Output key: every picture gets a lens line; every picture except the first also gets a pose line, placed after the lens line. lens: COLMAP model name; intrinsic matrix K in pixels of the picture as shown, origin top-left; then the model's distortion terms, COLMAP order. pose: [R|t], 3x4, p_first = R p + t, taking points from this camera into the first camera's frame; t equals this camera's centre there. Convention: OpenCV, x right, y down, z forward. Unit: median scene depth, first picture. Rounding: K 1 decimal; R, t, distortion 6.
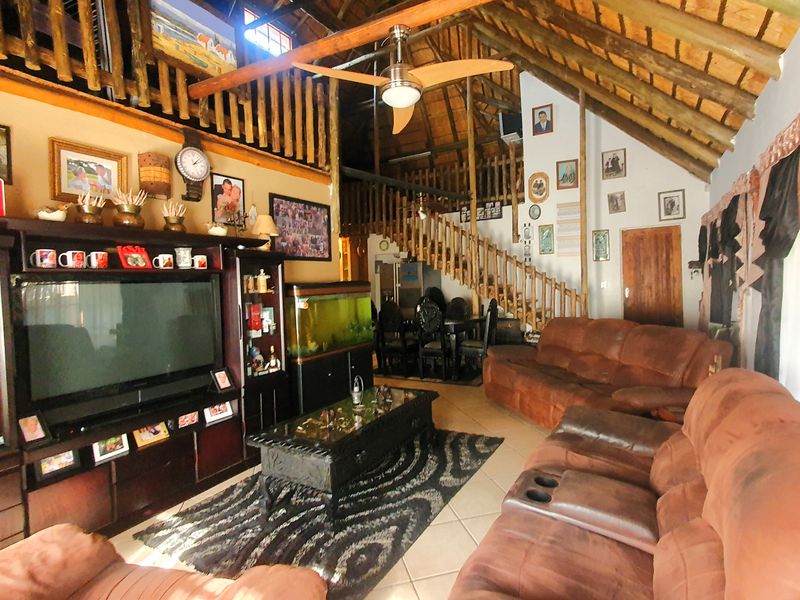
lens RADIAL K [[411.5, 0, 423.3], [0, 411.5, 302.0], [0, 0, 1]] dist [-0.001134, 0.000077]
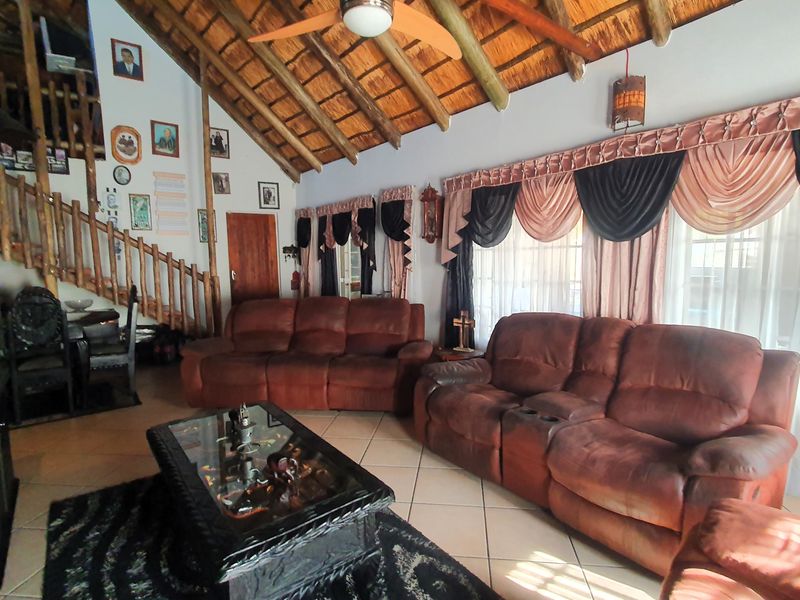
lens RADIAL K [[411.5, 0, 400.9], [0, 411.5, 299.0], [0, 0, 1]] dist [-0.001134, 0.000077]
pose [[0.410075, -0.069831, 0.909374, -0.252313], [0.045635, 0.997387, 0.056011, -0.001900], [-0.910909, 0.018531, 0.412191, 0.200283]]
